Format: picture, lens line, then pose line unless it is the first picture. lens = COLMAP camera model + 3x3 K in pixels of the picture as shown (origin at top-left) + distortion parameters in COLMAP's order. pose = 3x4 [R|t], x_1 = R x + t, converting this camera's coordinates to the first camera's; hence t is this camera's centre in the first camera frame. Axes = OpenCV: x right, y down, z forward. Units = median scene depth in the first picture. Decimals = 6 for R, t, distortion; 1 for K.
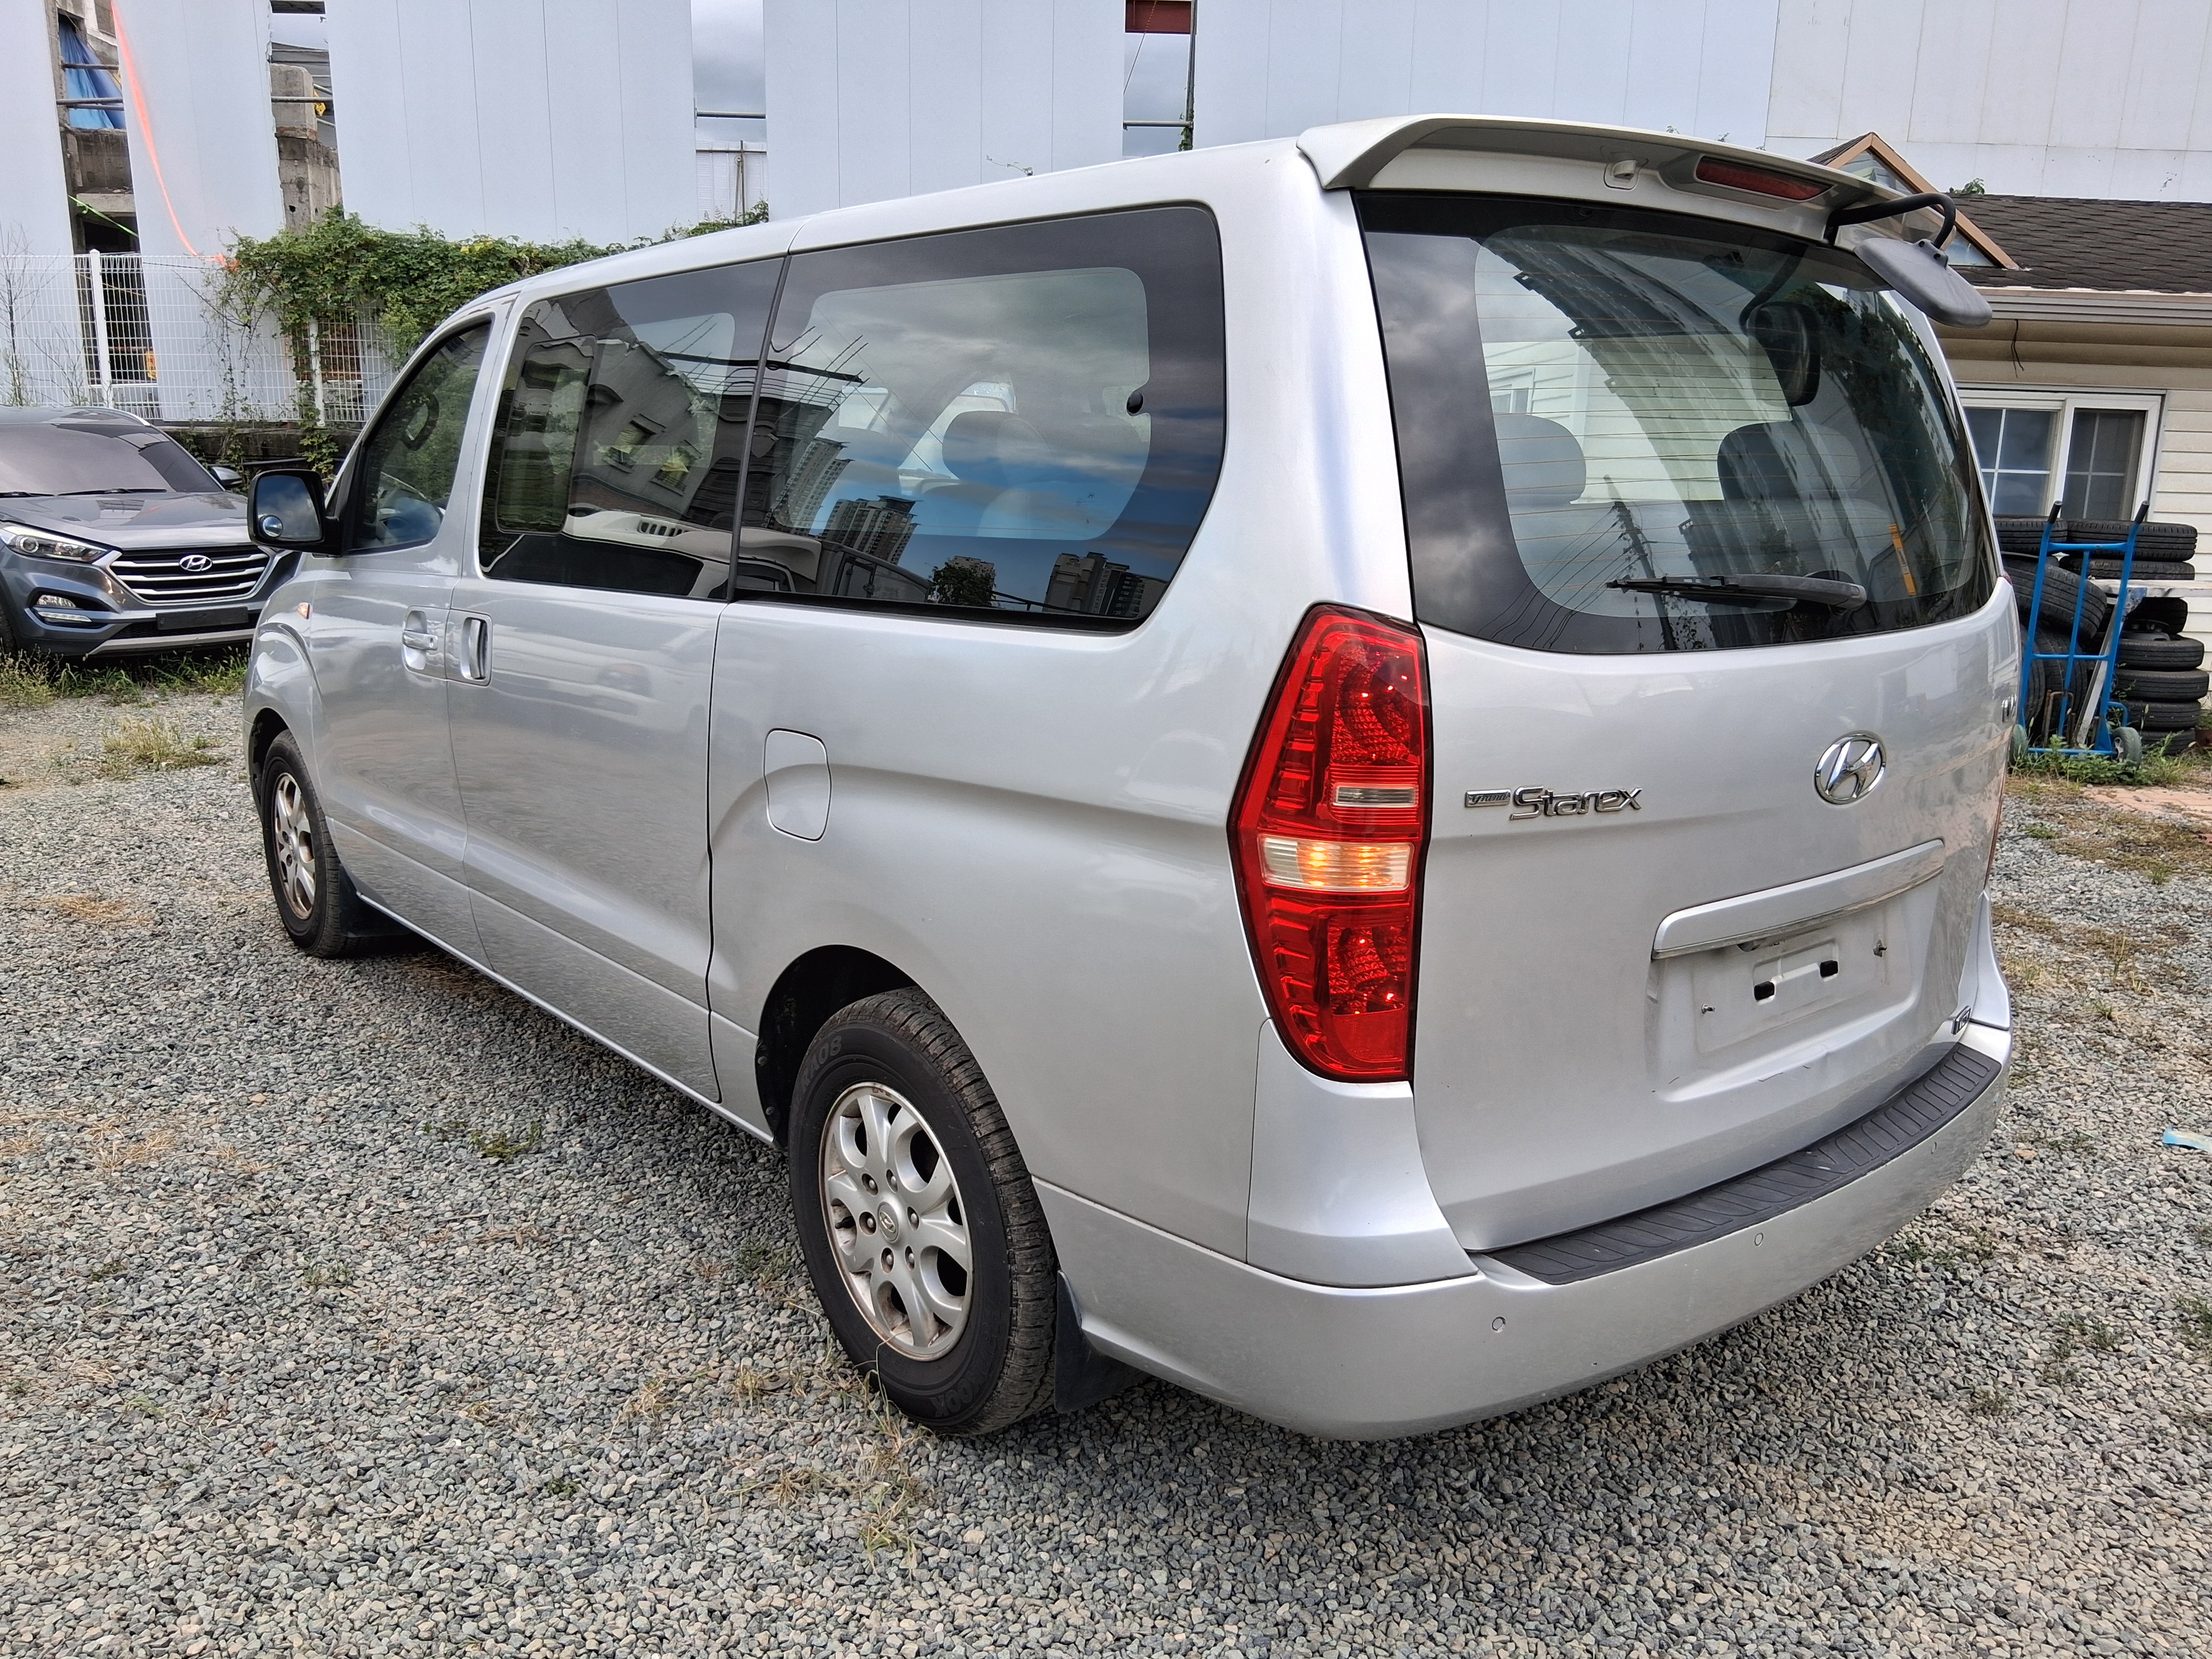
lens RADIAL K [[1792.2, 0, 1112.4], [0, 1792.2, 835.5], [0, 0, 1]] dist [0.048880, -0.069943]
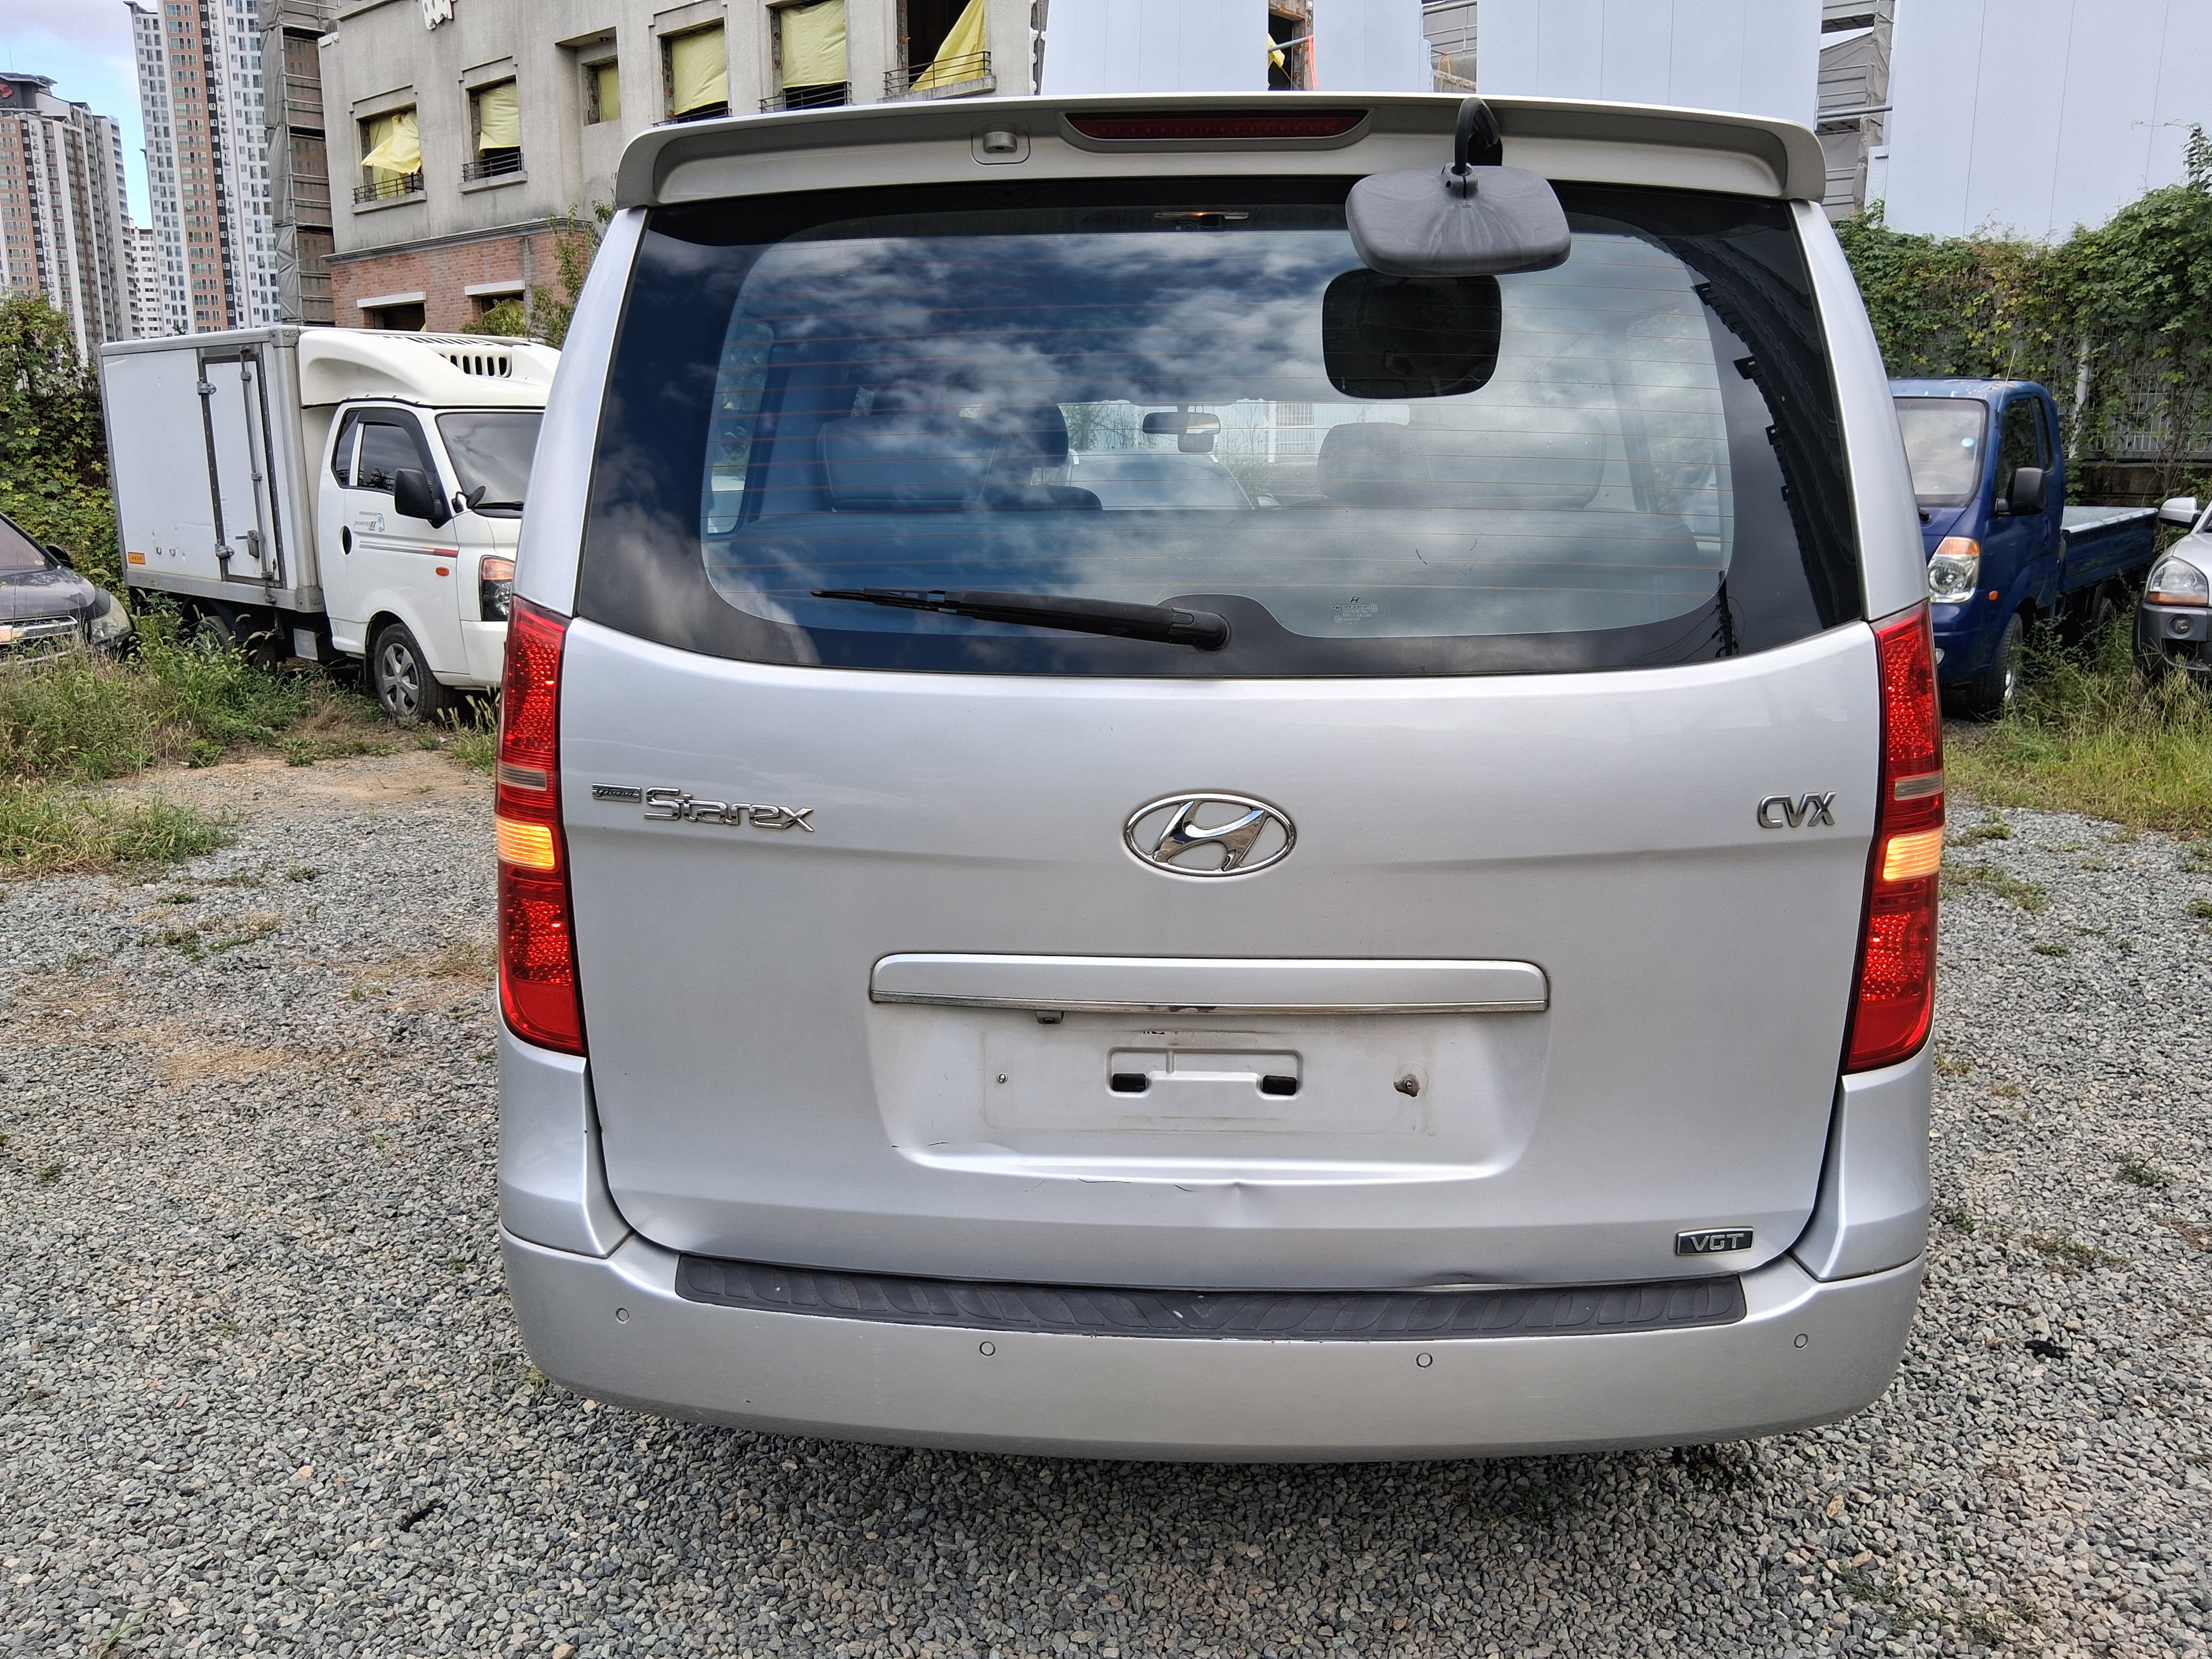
lens RADIAL K [[1792.2, 0, 1099.6], [0, 1792.2, 846.8], [0, 0, 1]] dist [0.048880, -0.069943]
pose [[0.725407, 0.128839, -0.676155, 1.003131], [-0.134119, 0.989955, 0.044743, -0.066603], [0.675127, 0.058228, 0.735399, 0.396221]]
